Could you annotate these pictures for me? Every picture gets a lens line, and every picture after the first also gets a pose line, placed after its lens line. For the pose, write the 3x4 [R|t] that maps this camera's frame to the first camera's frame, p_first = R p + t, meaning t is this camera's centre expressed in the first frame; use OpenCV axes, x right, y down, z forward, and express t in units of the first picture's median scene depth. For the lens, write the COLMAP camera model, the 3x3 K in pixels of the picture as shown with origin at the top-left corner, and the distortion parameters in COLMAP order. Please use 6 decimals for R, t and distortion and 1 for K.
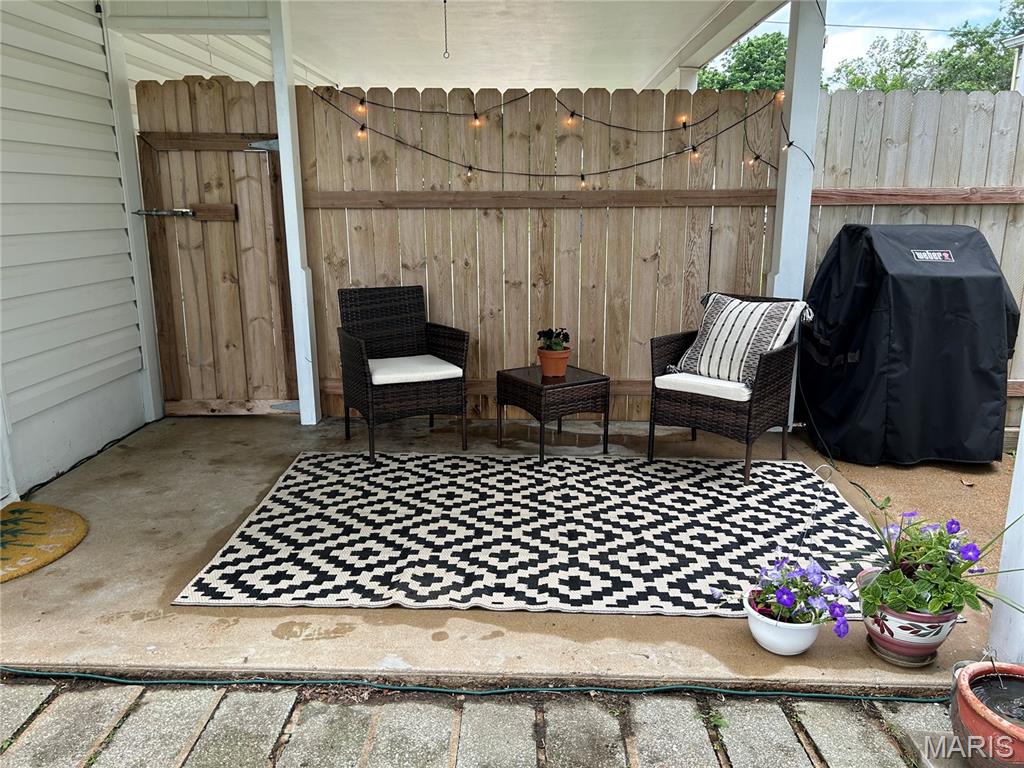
lens RADIAL K [[764.6, 0, 512.0], [0, 764.6, 384.0], [0, 0, 1]] dist [0.053135, -0.046329]
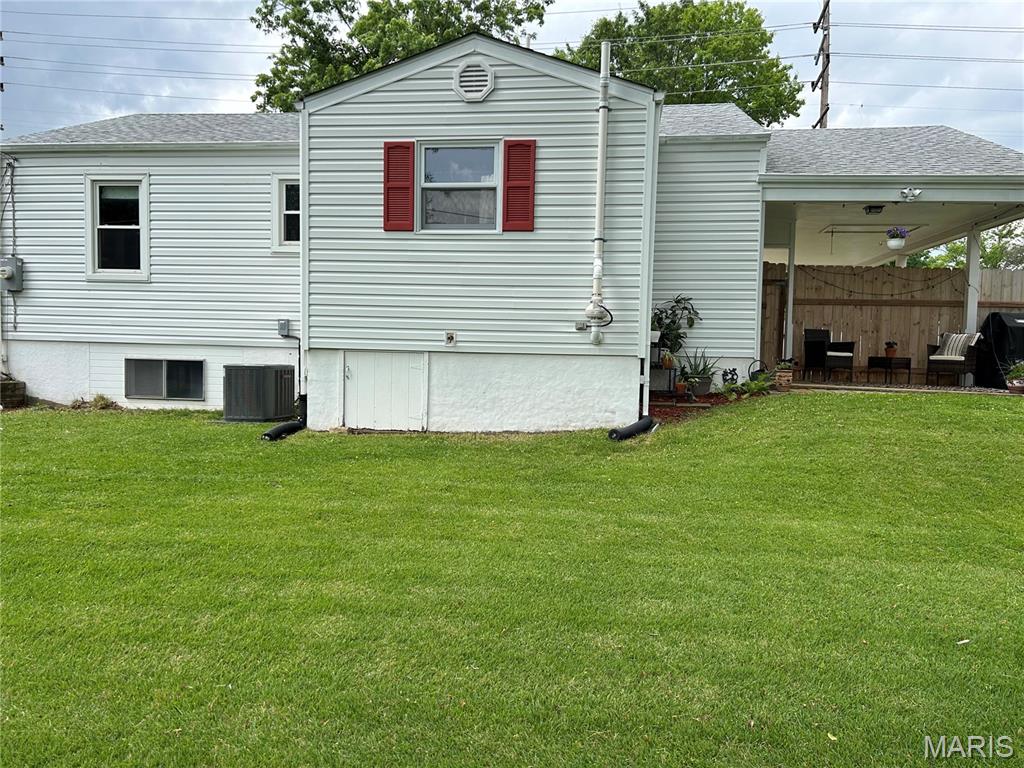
lens RADIAL K [[764.6, 0, 512.0], [0, 764.6, 384.0], [0, 0, 1]] dist [0.053135, -0.046329]
pose [[0.993106, 0.032869, -0.112519, -0.996583], [-0.053670, 0.980860, -0.187169, 0.684000], [0.104213, 0.191917, 0.975862, -1.938053]]
